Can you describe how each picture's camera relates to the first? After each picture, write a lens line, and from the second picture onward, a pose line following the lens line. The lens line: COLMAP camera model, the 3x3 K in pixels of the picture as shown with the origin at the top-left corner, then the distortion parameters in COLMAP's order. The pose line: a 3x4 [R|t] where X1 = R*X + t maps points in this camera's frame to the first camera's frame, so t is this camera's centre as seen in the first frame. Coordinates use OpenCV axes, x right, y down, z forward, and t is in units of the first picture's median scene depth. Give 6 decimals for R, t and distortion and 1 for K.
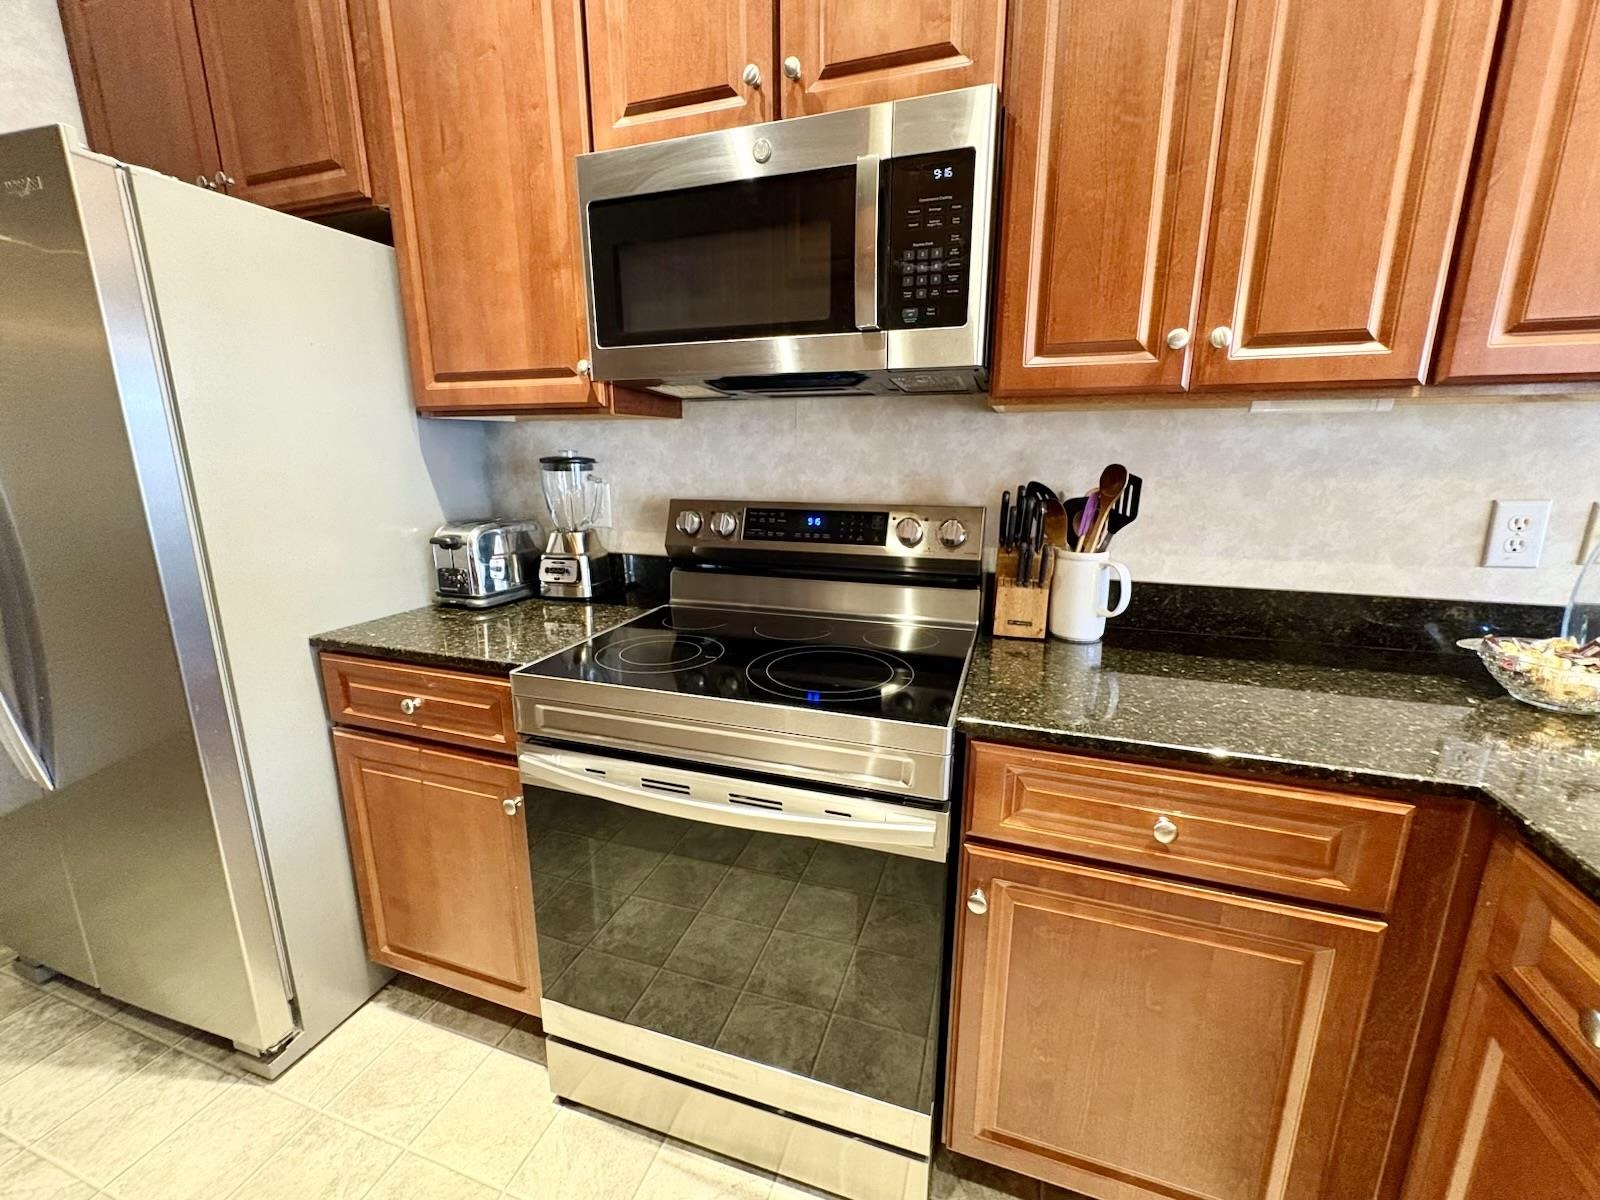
lens RADIAL K [[644.1, 0, 800.0], [0, 644.1, 599.4], [0, 0, 1]] dist [-0.002089, -0.000657]
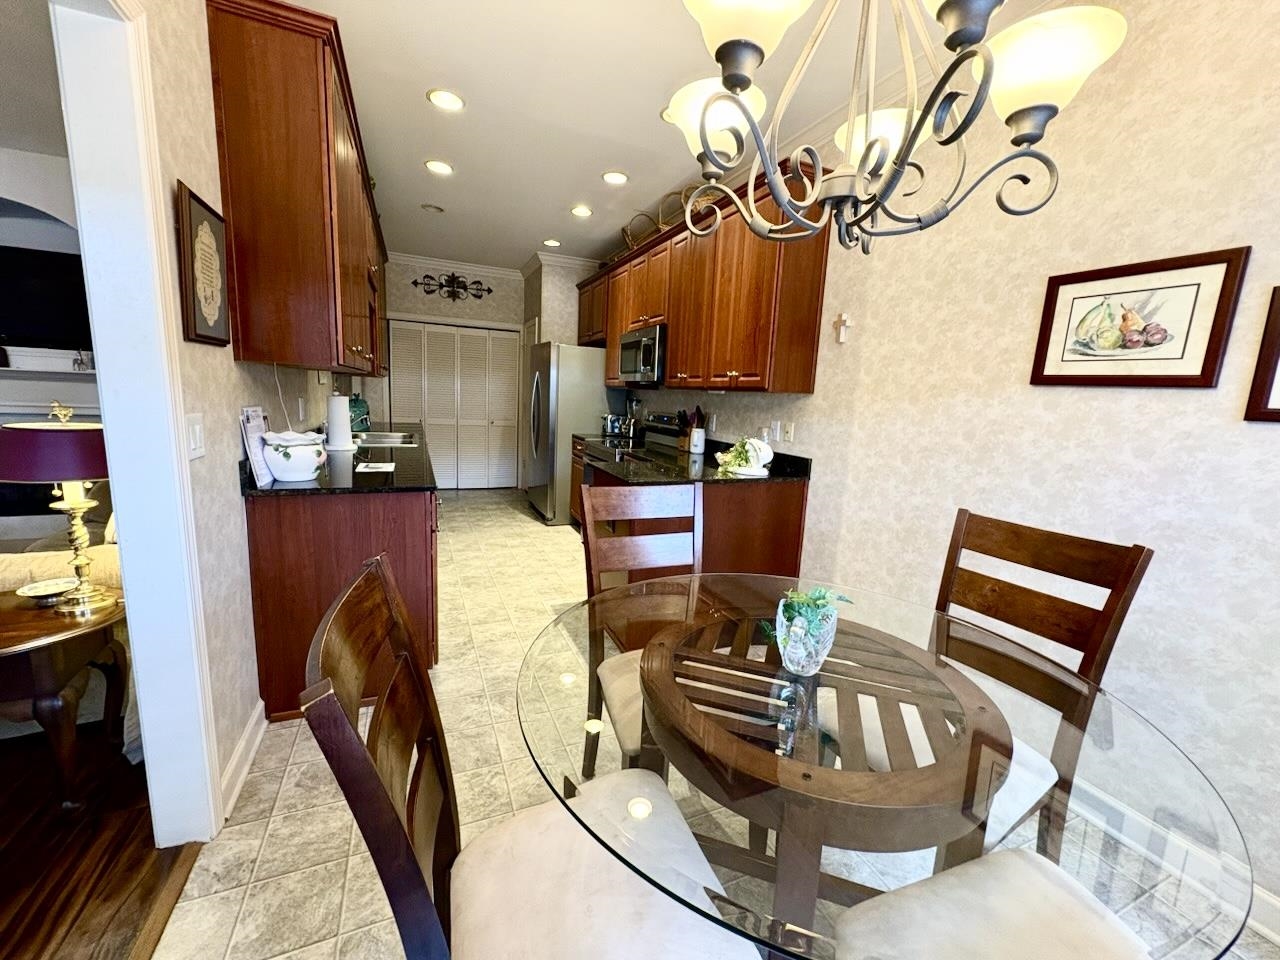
lens RADIAL K [[515.2, 0, 640.7], [0, 515.2, 477.5], [0, 0, 1]] dist [-0.002089, -0.000657]
pose [[0.676791, 0.149469, -0.720842, 2.282027], [-0.207415, 0.978220, 0.008097, 0.233342], [0.706352, 0.144033, 0.693052, -1.171121]]
